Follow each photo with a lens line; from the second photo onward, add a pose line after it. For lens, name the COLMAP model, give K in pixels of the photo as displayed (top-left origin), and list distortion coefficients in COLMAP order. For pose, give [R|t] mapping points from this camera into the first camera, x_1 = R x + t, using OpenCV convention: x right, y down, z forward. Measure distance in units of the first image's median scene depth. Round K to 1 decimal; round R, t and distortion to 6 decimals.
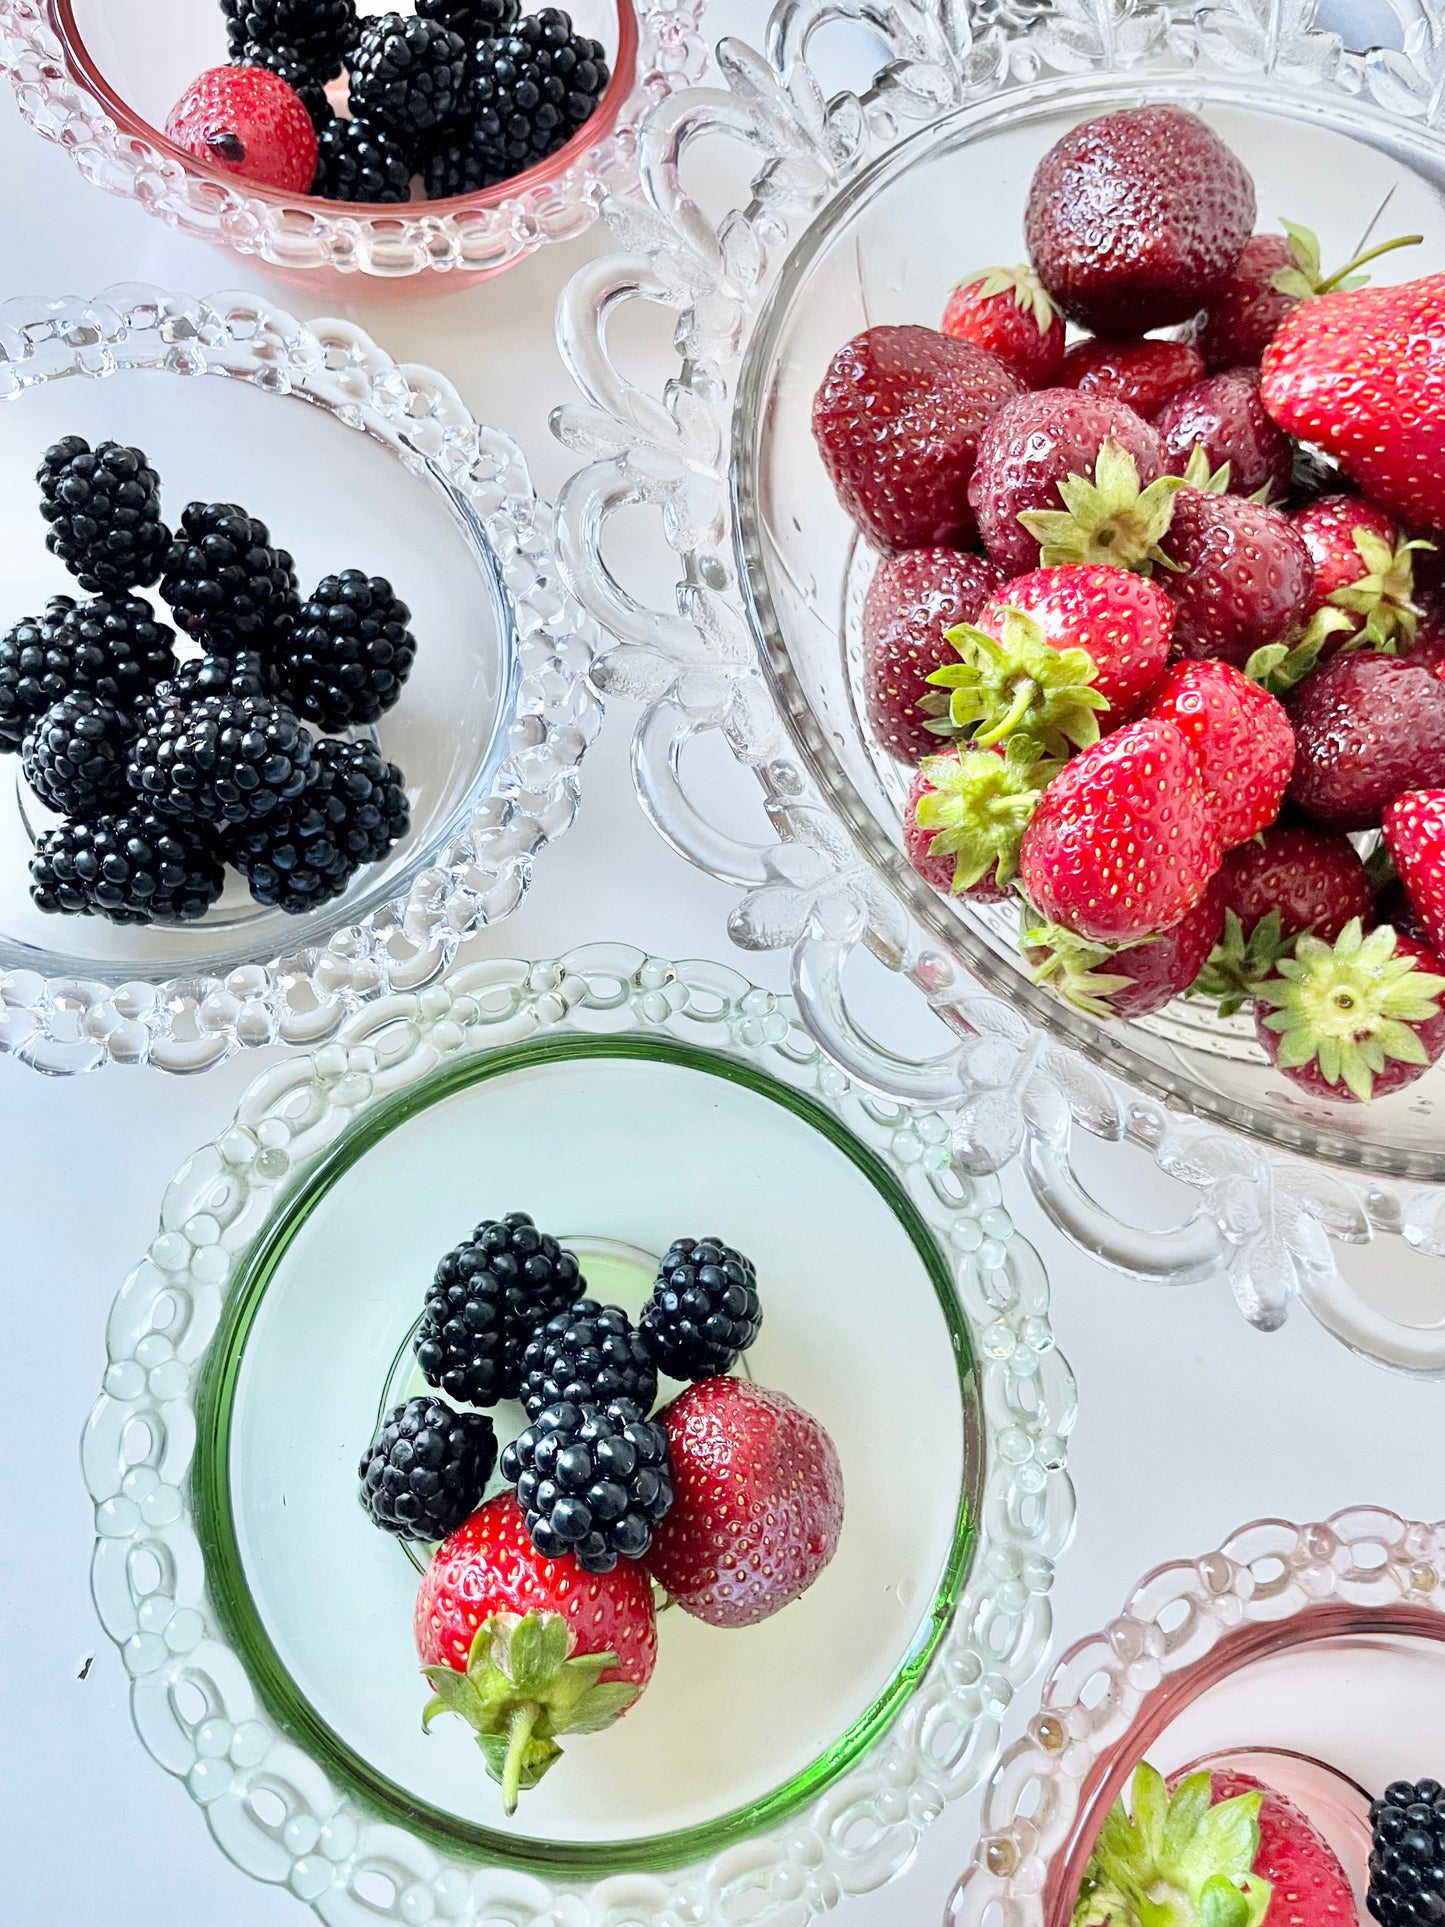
lens RADIAL K [[1454.4, 0, 752.7], [0, 1454.4, 947.6], [0, 0, 1]] dist [0.110262, -0.176383]
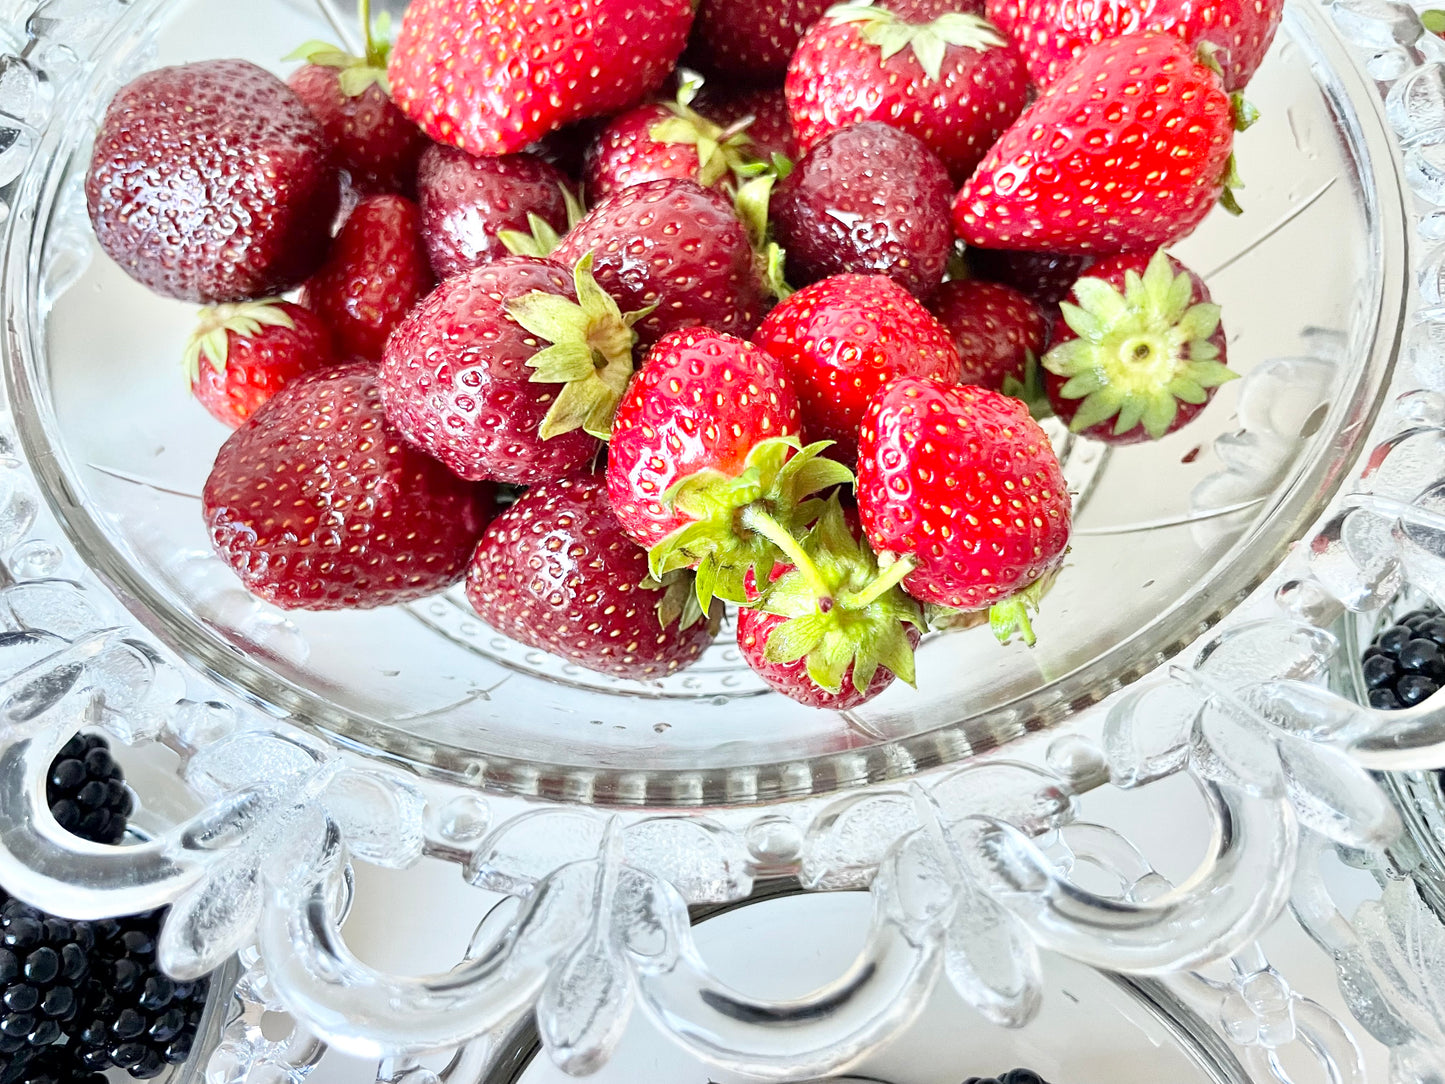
lens RADIAL K [[1119.7, 0, 708.5], [0, 1119.7, 548.2], [0, 0, 1]] dist [0.093254, -0.183122]
pose [[0.367684, -0.897157, 0.244782, 0.003612], [0.905675, 0.405208, 0.124736, -0.248639], [-0.211096, 0.175830, 0.961521, 0.361084]]
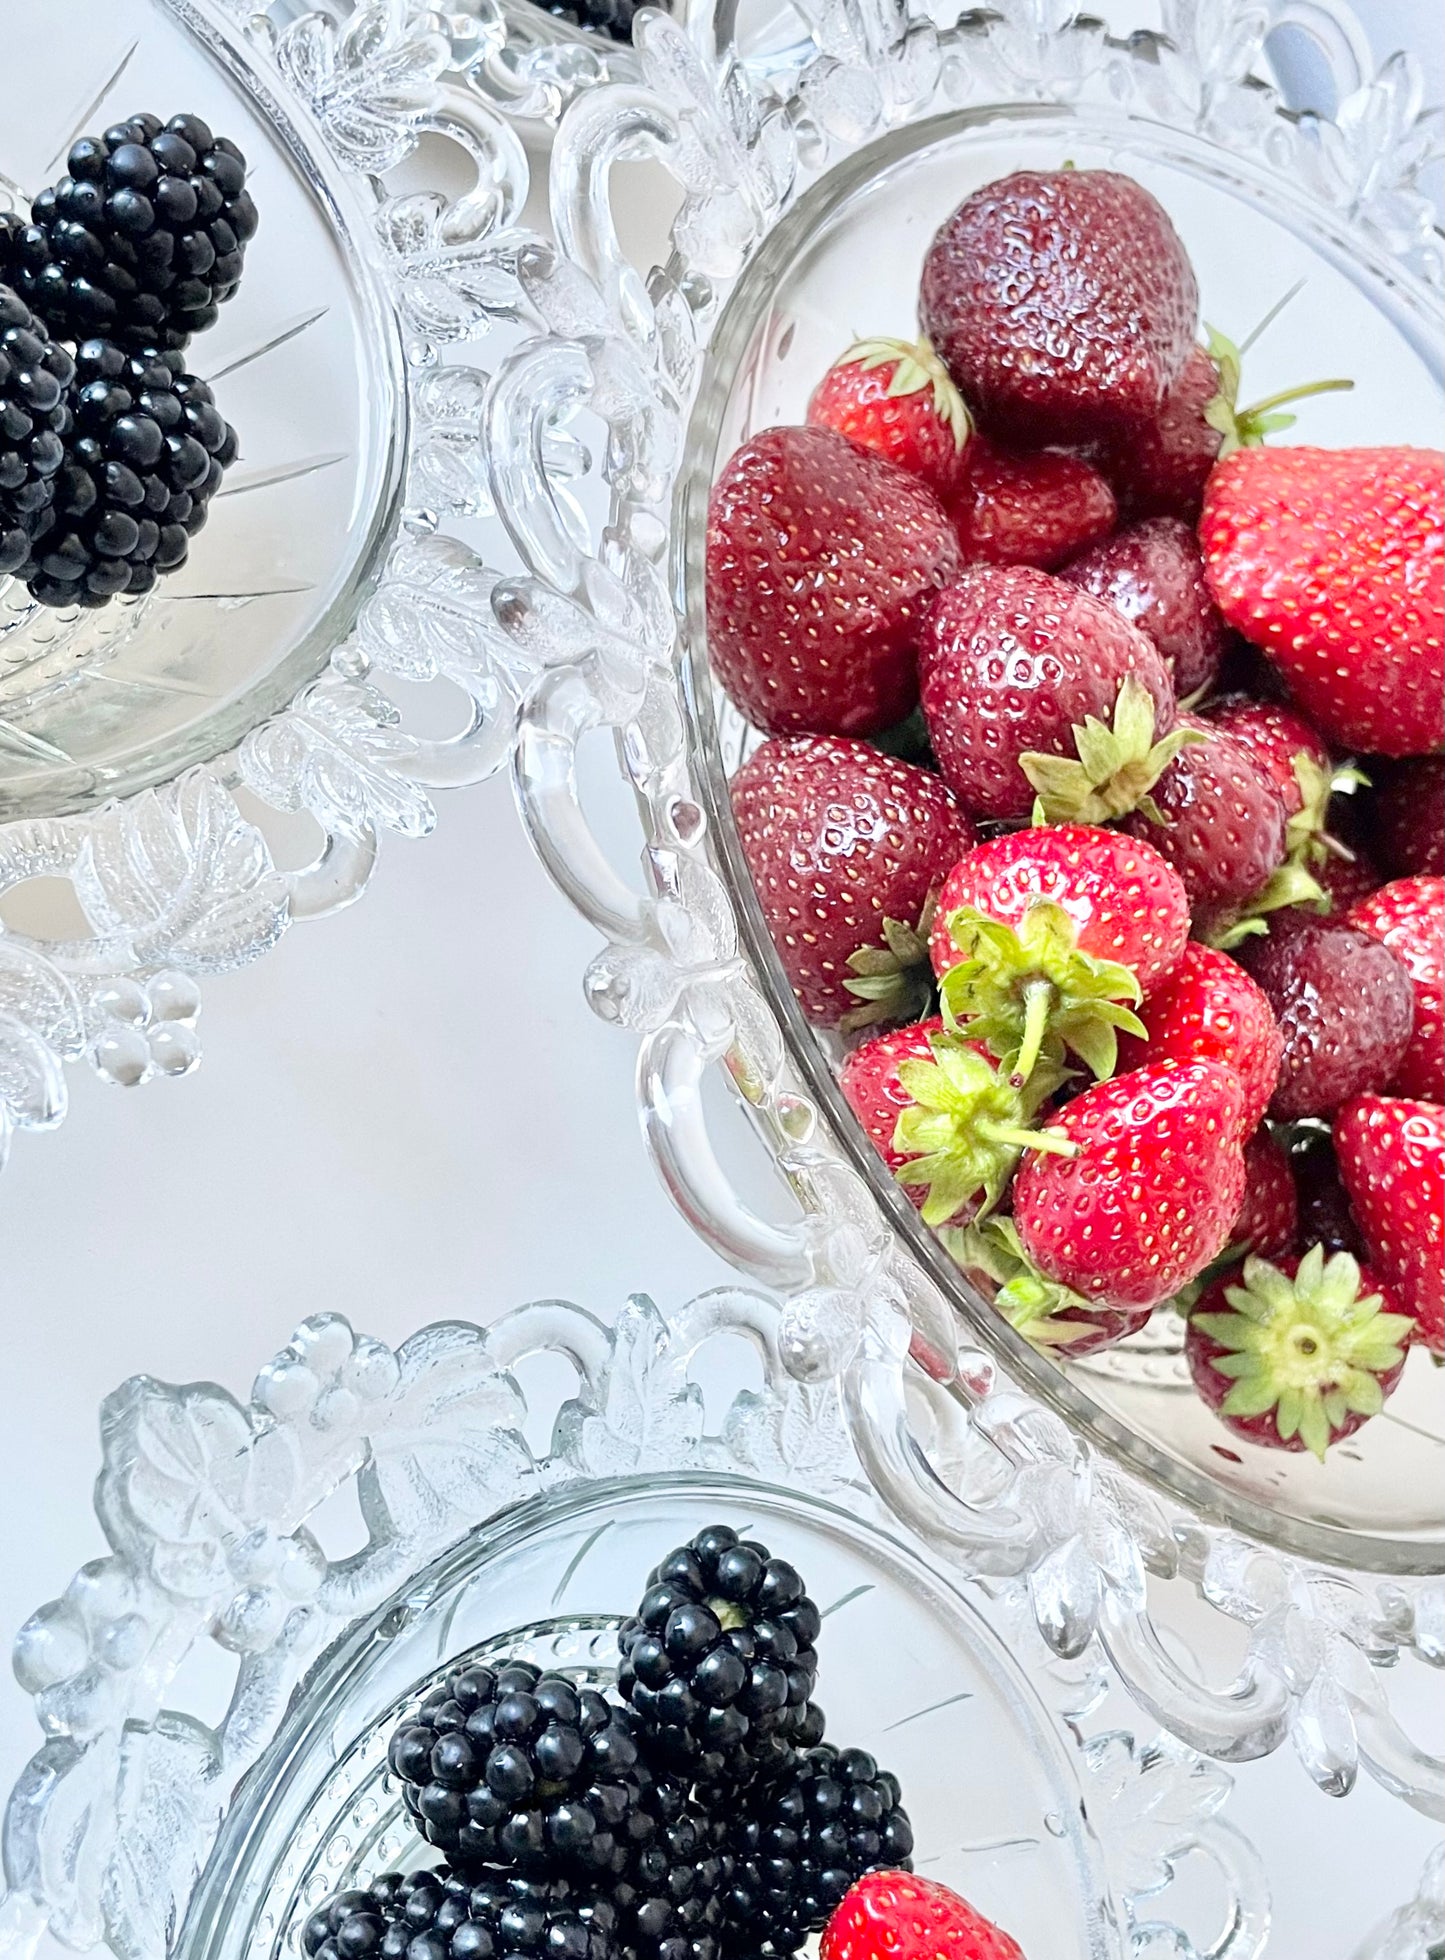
lens RADIAL K [[2114.7, 0, 766.8], [0, 2114.7, 1049.1], [0, 0, 1]] dist [0.143328, -0.305279]
pose [[0.913212, 0.015204, 0.407202, -0.382718], [-0.047272, 0.996509, 0.068809, -0.199331], [-0.404734, -0.082087, 0.910742, 0.006234]]
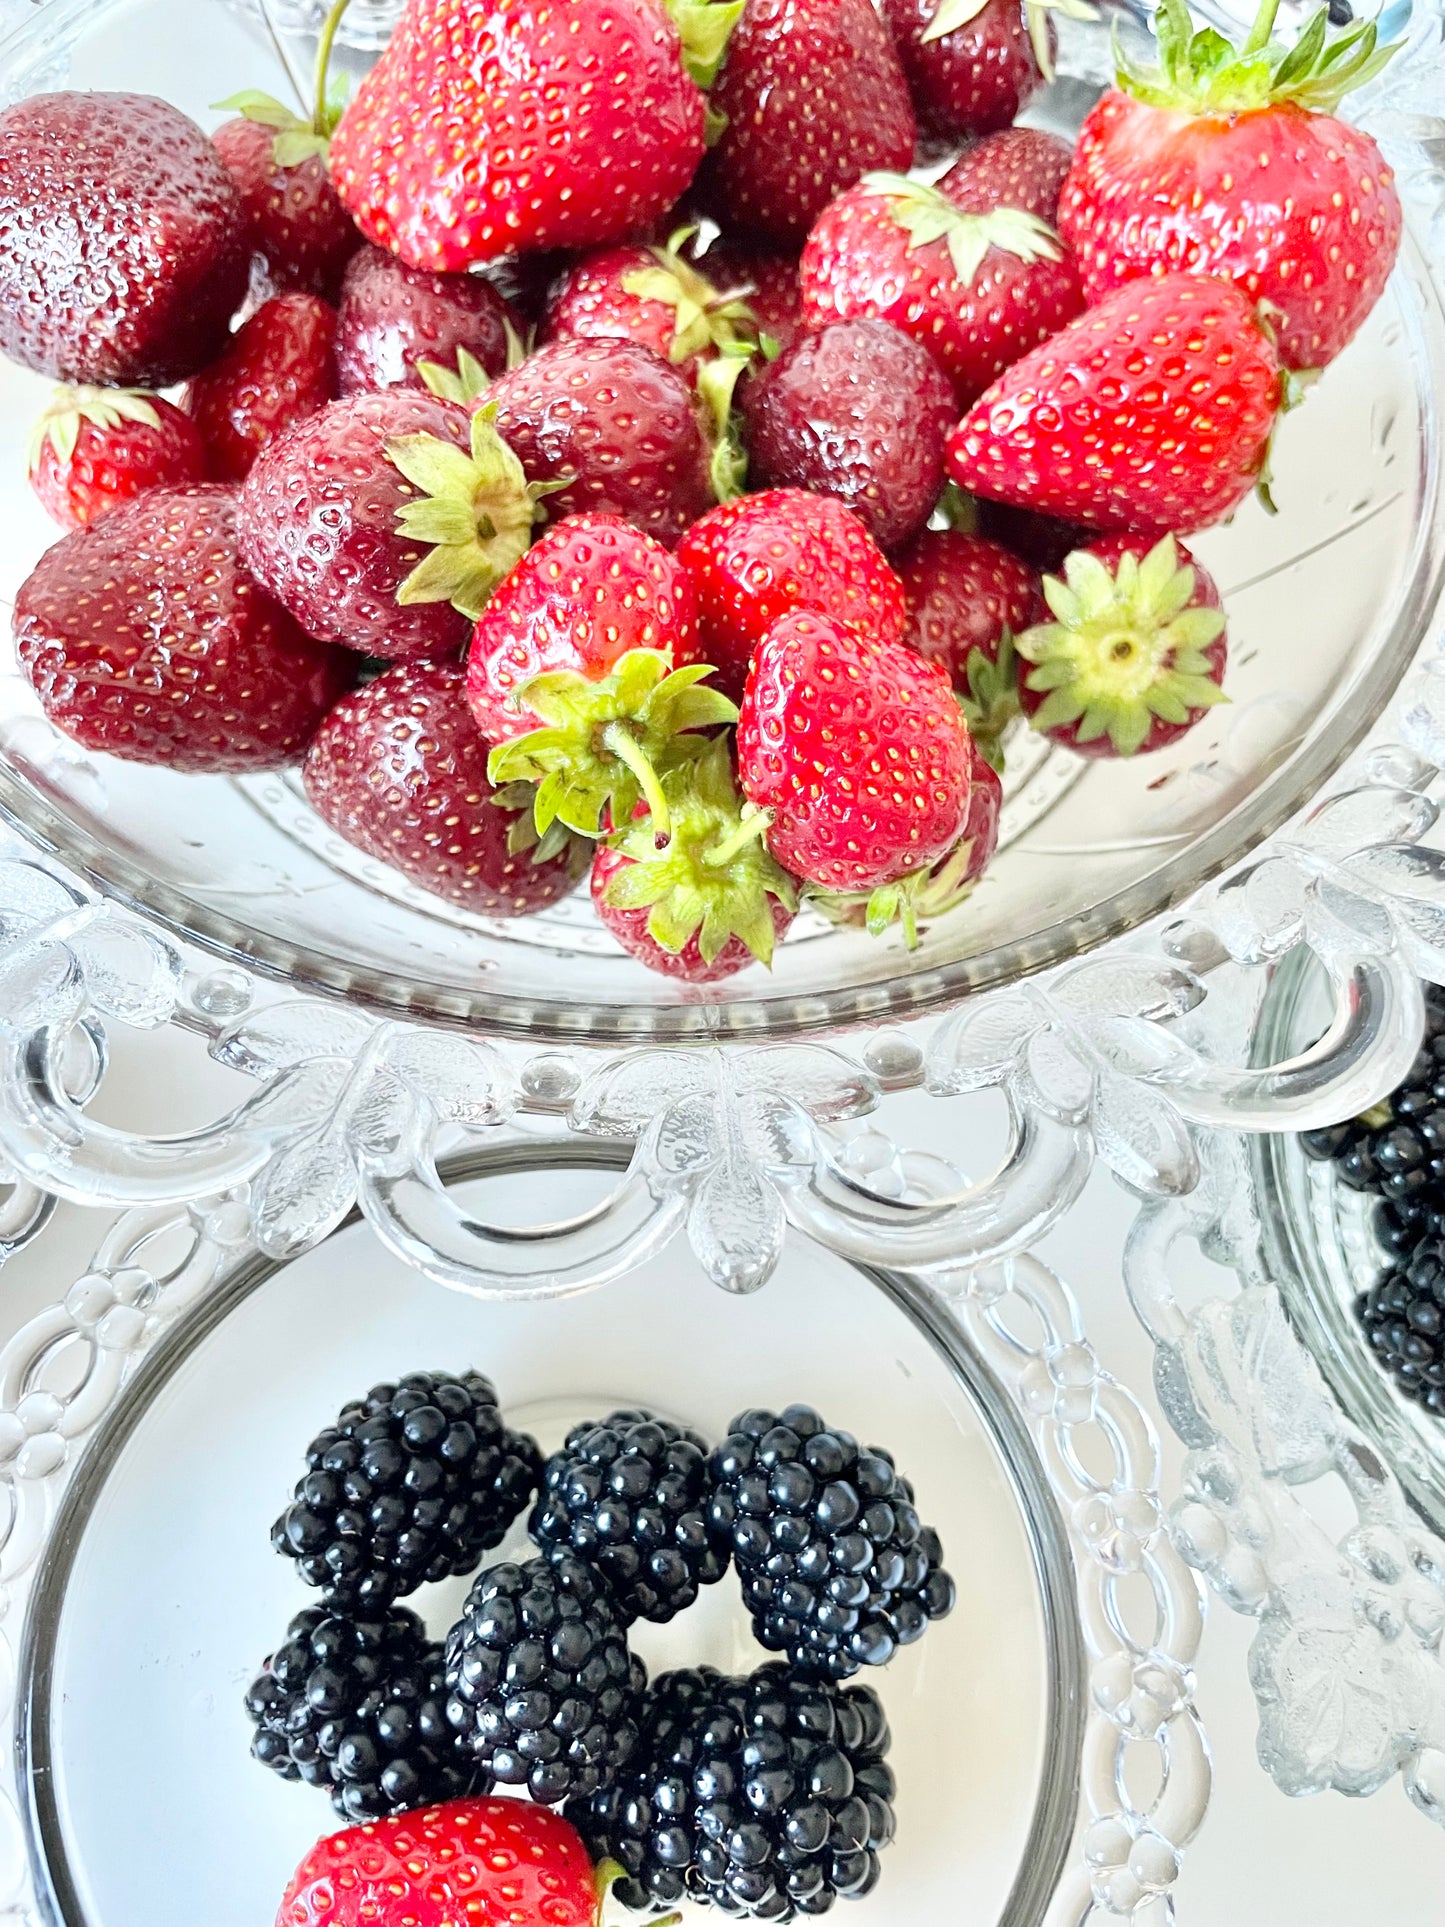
lens RADIAL K [[1484.4, 0, 734.4], [0, 1484.4, 956.0], [0, 0, 1]] dist [0.073061, -0.129344]
pose [[0.534702, -0.821978, 0.196076, -0.018086], [0.810177, 0.564612, 0.157568, -0.167869], [-0.240224, 0.074604, 0.967846, 0.246477]]
